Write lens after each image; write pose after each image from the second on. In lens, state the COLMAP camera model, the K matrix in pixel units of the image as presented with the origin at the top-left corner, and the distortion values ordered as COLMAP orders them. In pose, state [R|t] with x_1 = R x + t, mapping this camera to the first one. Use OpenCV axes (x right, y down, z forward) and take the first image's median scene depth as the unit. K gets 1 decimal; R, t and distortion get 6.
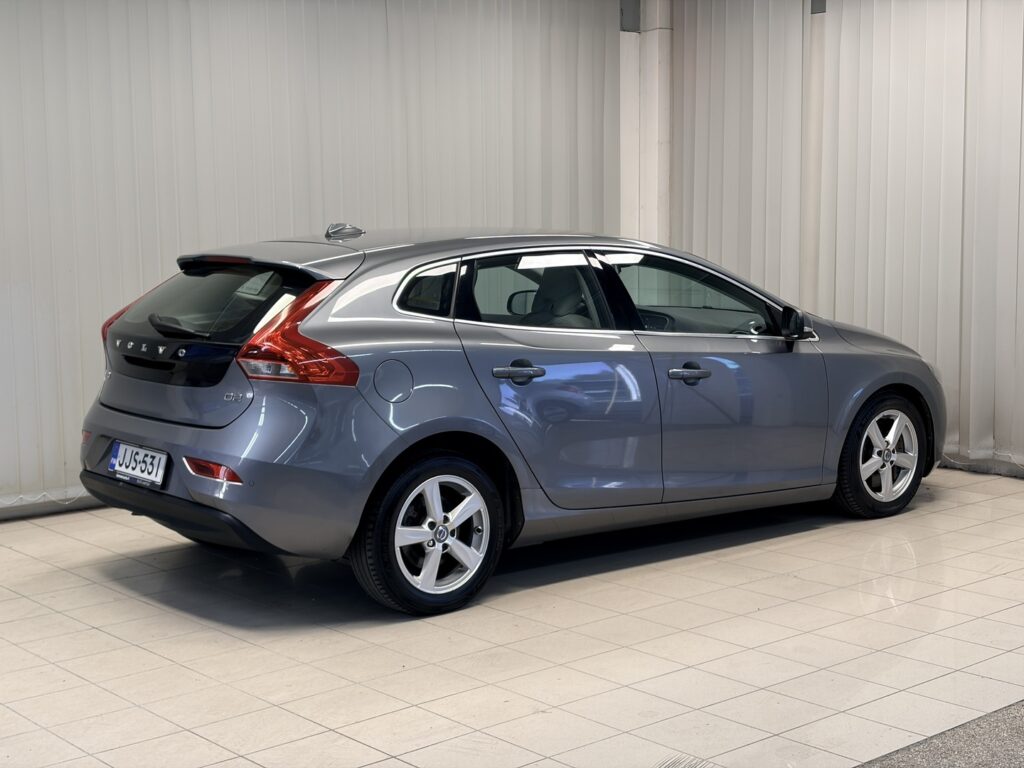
lens RADIAL K [[1559.0, 0, 512.3], [0, 1559.0, 384.4], [0, 0, 1]] dist [0.027016, 0.000000]
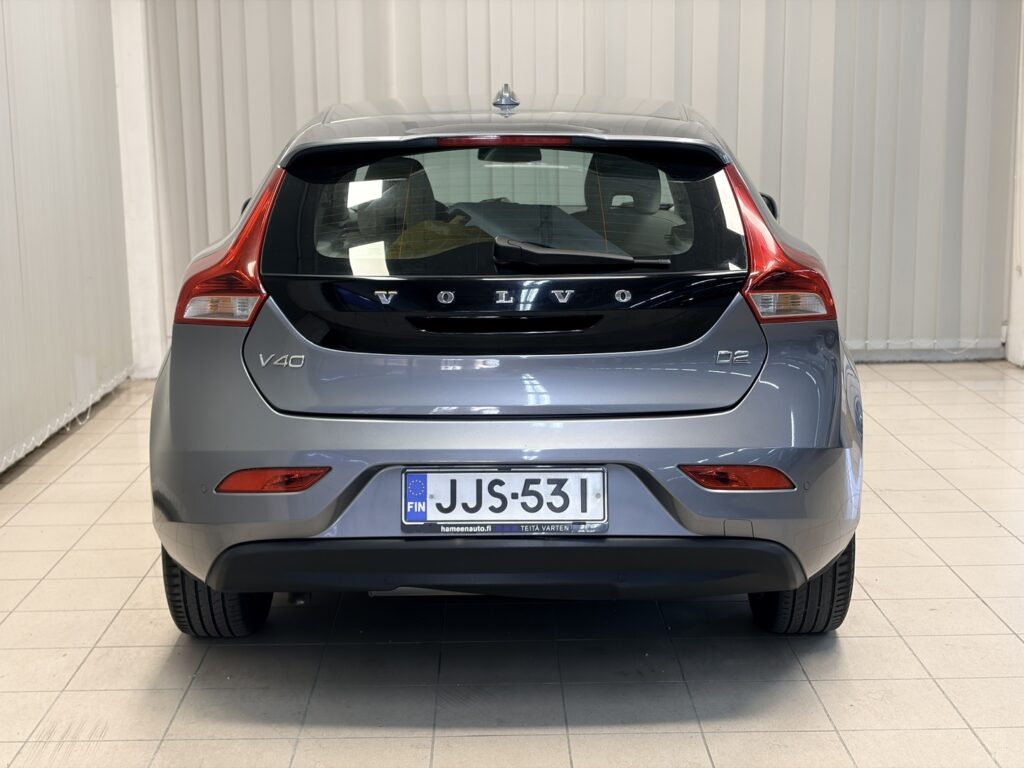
lens RADIAL K [[1559.0, 0, 512.3], [0, 1559.0, 383.8], [0, 0, 1]] dist [0.027016, 0.000000]
pose [[0.645172, -0.132934, 0.752384, -0.663830], [0.092641, 0.991093, 0.095670, -0.045626], [-0.758400, 0.007978, 0.651741, 0.628153]]
